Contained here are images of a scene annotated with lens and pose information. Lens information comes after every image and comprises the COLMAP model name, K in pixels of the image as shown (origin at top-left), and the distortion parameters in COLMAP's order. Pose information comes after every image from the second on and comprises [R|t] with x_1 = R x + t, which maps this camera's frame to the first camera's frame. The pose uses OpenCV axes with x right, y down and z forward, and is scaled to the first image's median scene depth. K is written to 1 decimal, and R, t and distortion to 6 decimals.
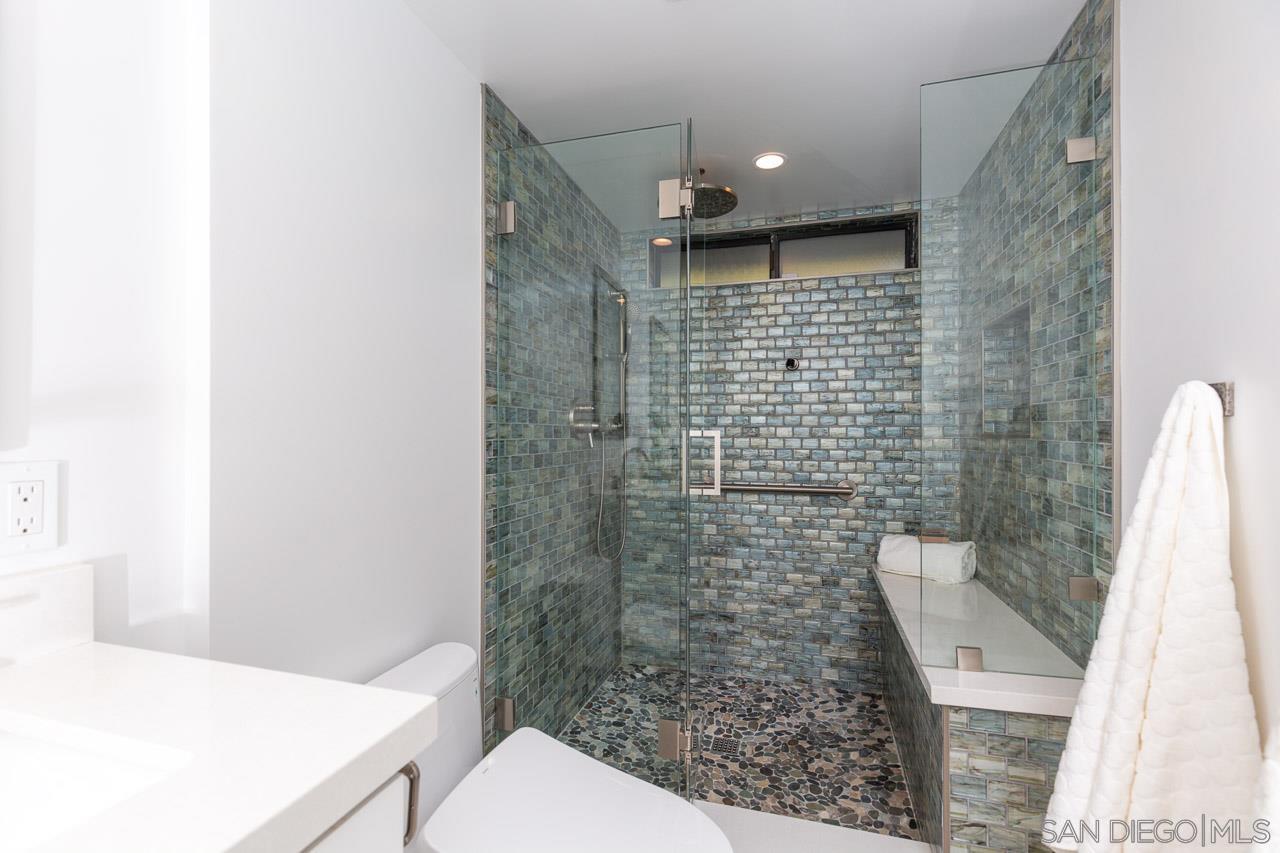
lens RADIAL K [[572.8, 0, 632.6], [0, 572.8, 428.0], [0, 0, 1]] dist [0.009660, -0.001085]
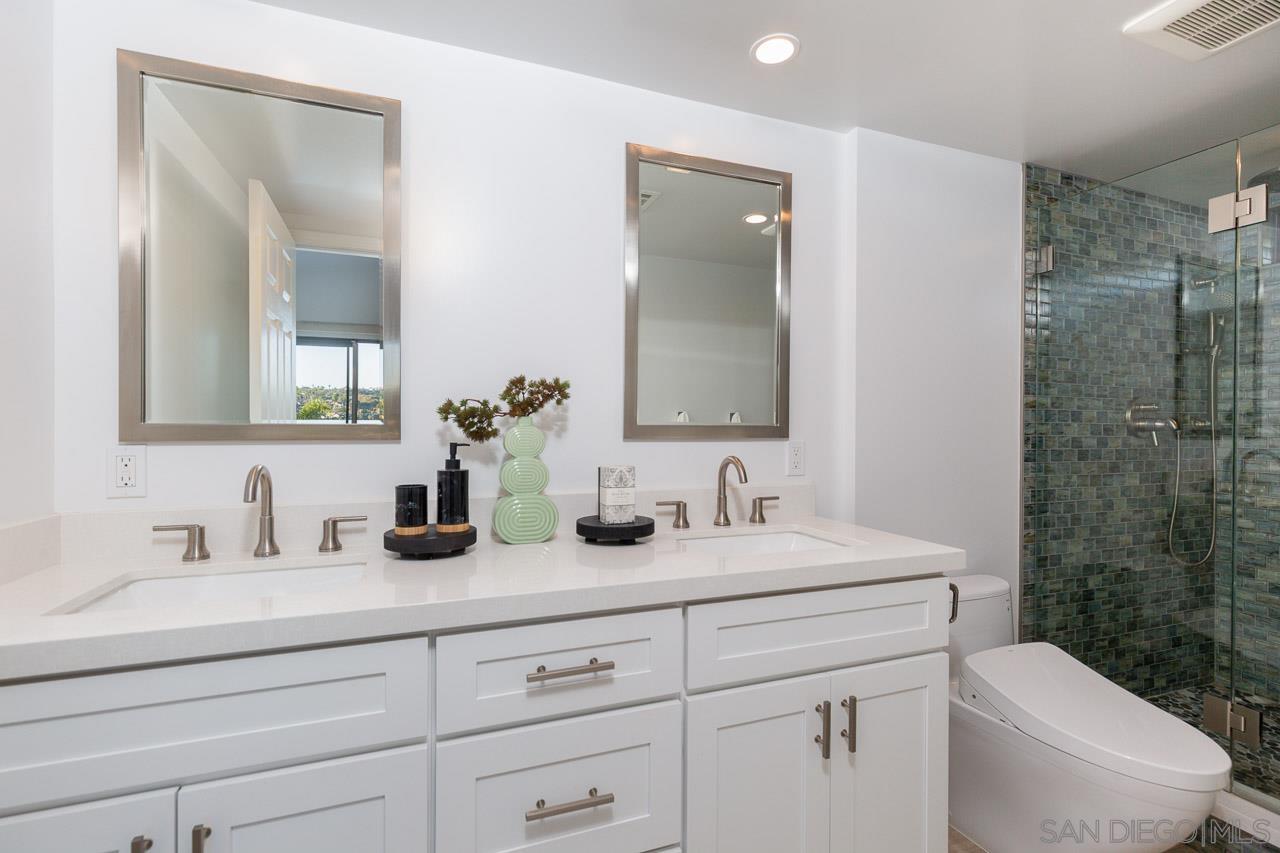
lens RADIAL K [[572.8, 0, 631.9], [0, 572.8, 429.2], [0, 0, 1]] dist [0.009660, -0.001085]
pose [[0.616916, 0.005957, -0.787007, 0.204938], [-0.000567, 0.999974, 0.007125, -0.002631], [0.787029, -0.003949, 0.616903, -0.466946]]
